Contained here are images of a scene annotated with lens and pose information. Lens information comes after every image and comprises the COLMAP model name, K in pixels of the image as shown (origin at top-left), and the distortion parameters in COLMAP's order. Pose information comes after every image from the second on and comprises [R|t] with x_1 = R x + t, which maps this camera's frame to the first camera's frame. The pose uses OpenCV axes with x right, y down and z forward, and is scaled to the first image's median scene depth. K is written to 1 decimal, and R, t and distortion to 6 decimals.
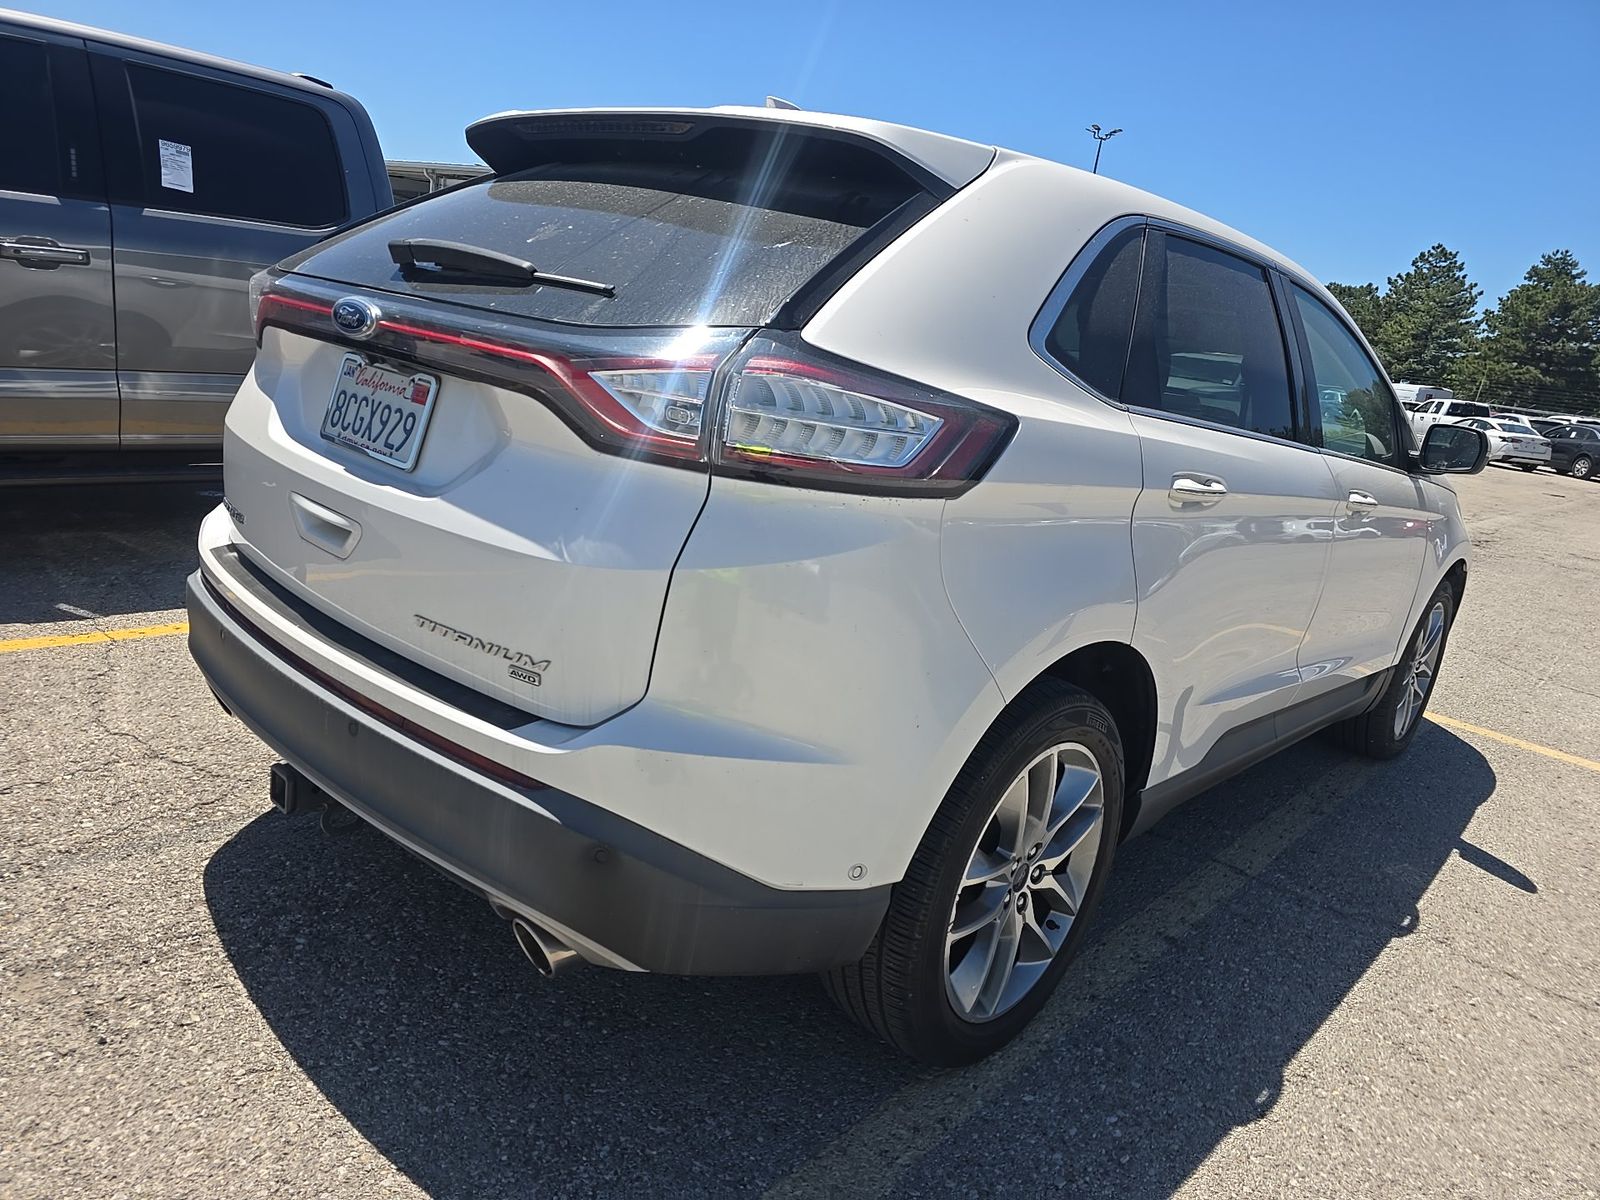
lens RADIAL K [[1057.5, 0, 811.2], [0, 1057.5, 608.2], [0, 0, 1]] dist [0.028327, -0.007074]
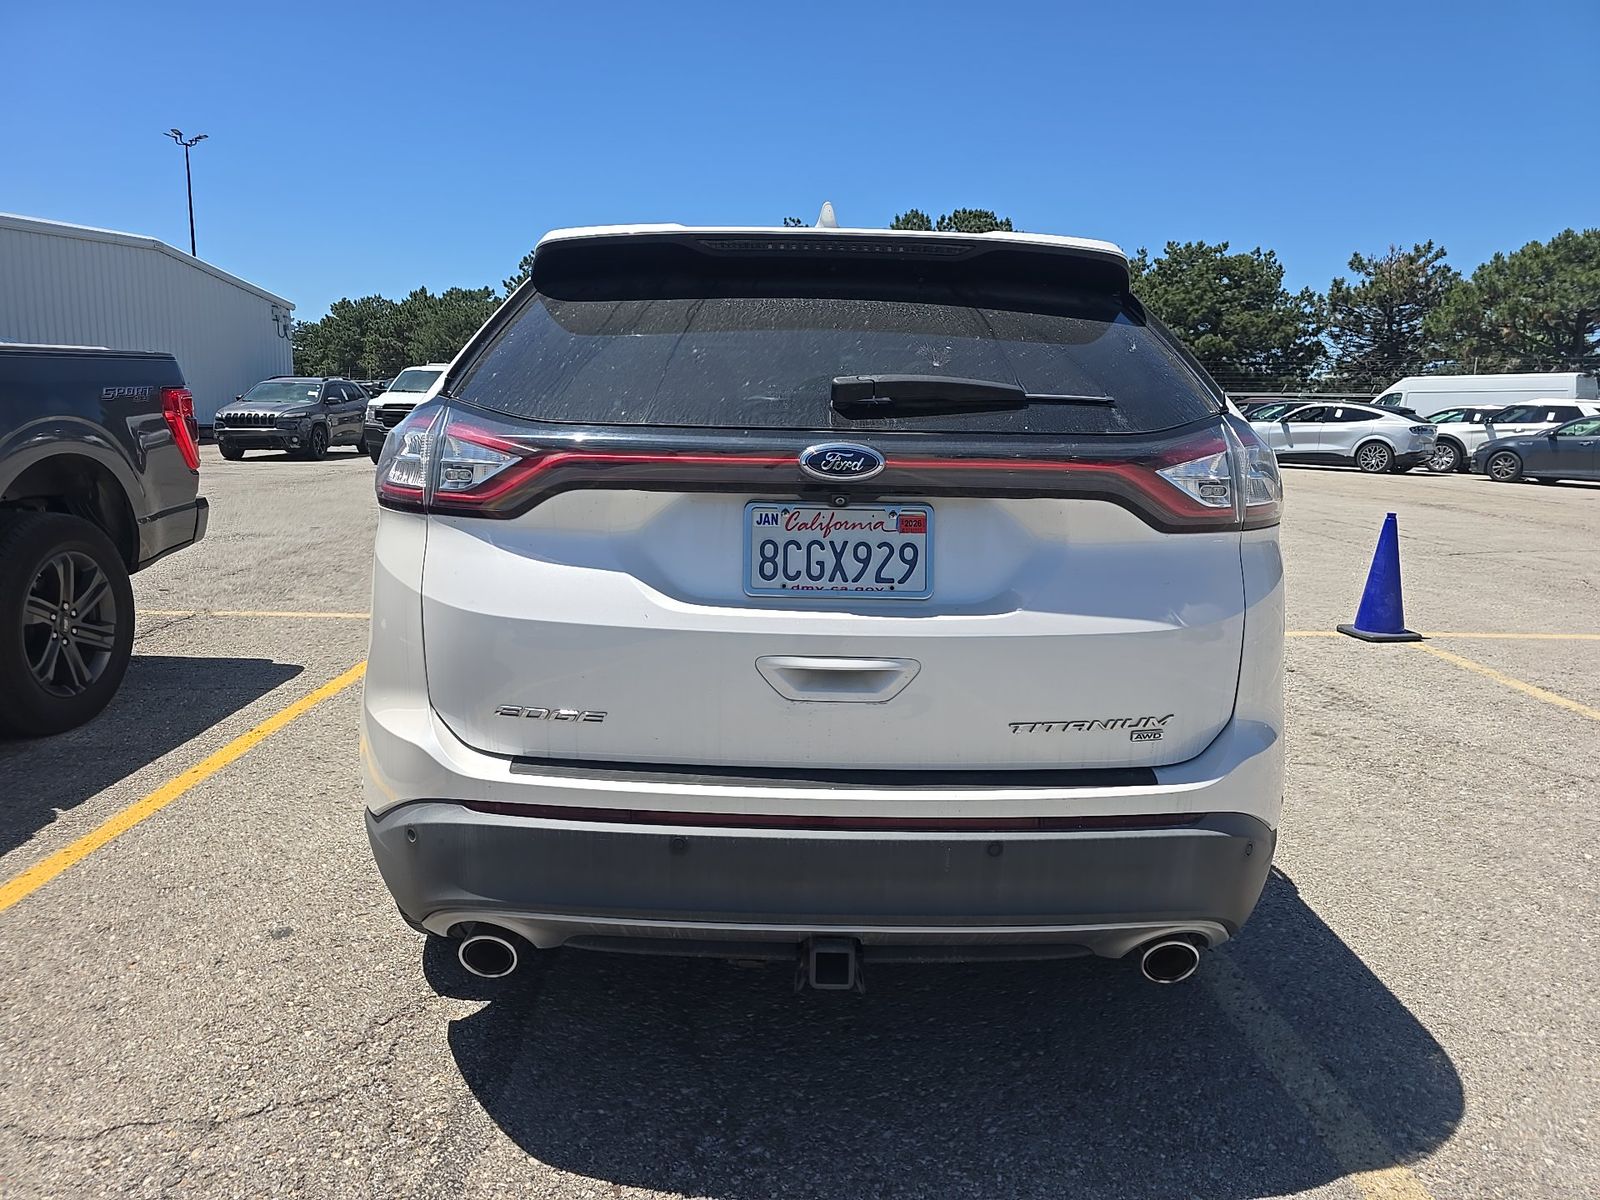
lens RADIAL K [[1057.5, 0, 810.3], [0, 1057.5, 597.2], [0, 0, 1]] dist [0.028327, -0.007074]
pose [[0.731857, -0.244840, 0.635955, -1.074737], [0.255761, 0.963694, 0.076688, -0.230109], [-0.631642, 0.106527, 0.767907, 0.281093]]
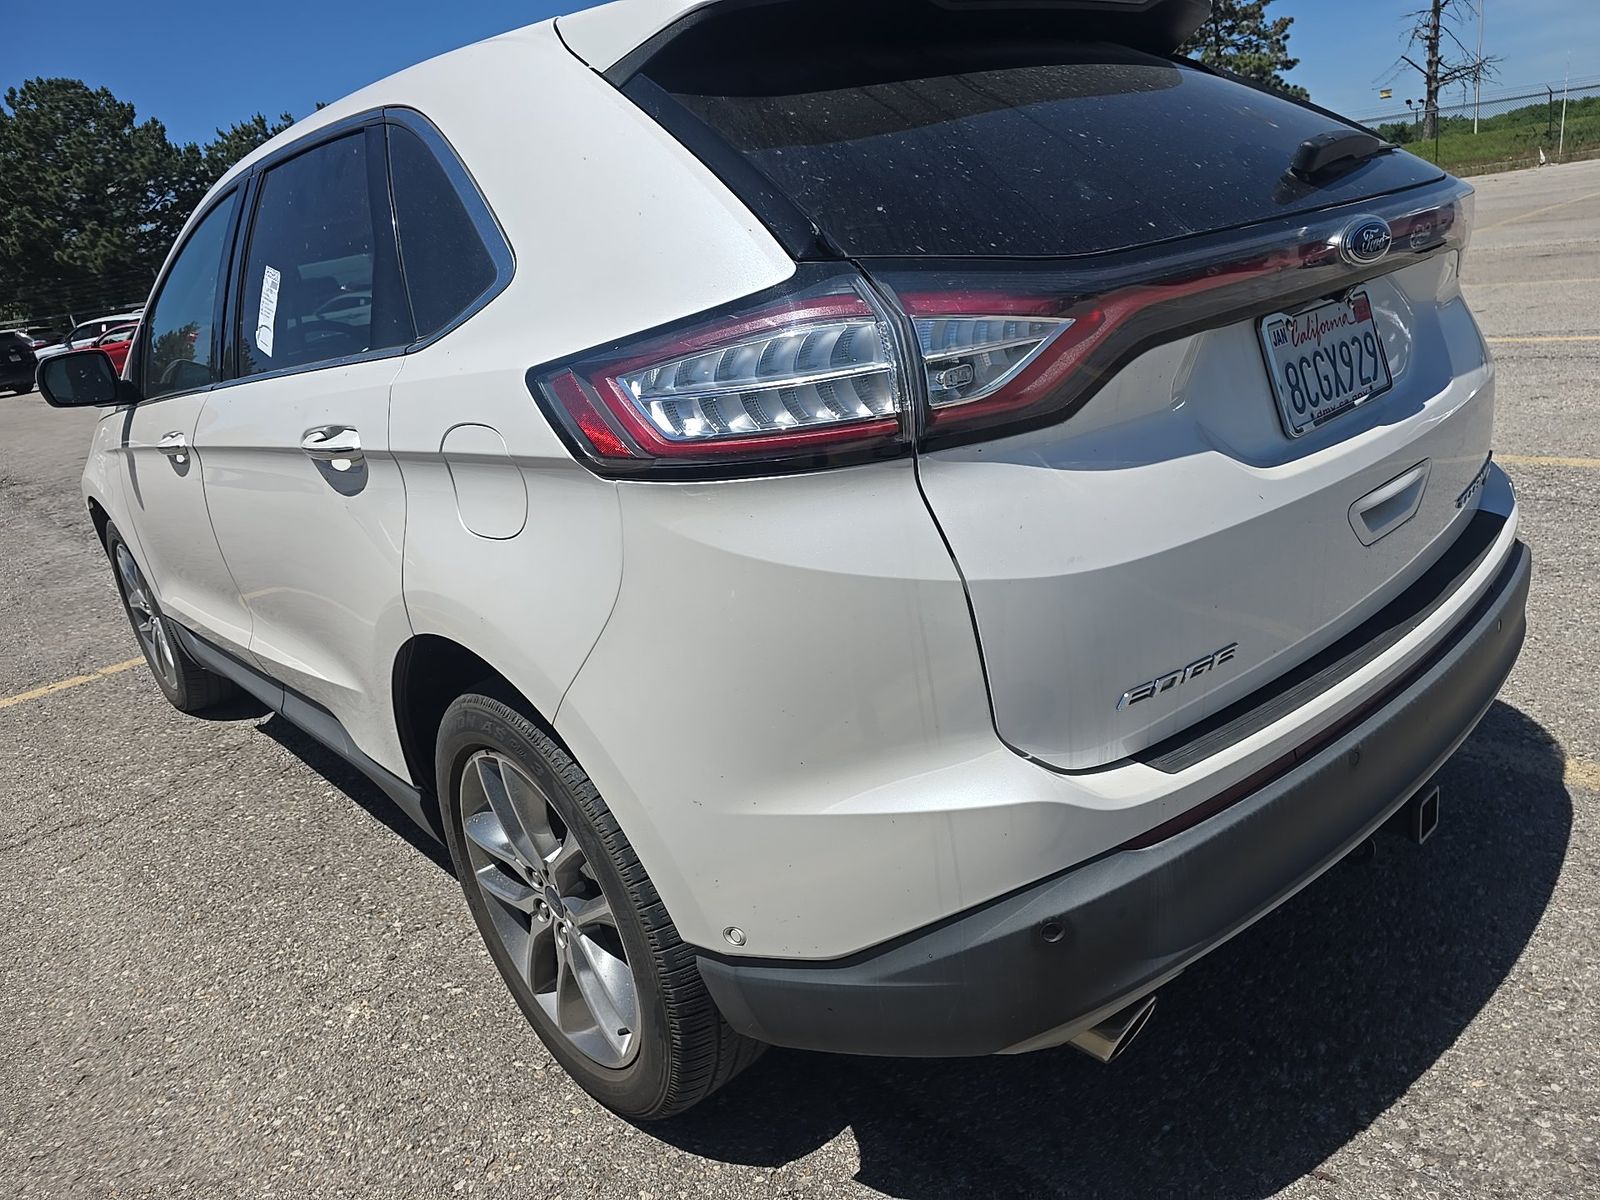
lens RADIAL K [[1057.5, 0, 804.9], [0, 1057.5, 595.3], [0, 0, 1]] dist [0.028327, -0.007074]
pose [[0.102648, -0.474789, 0.874093, -1.259224], [0.410777, 0.820540, 0.397462, -0.530876], [-0.905939, 0.318259, 0.279260, 1.212622]]
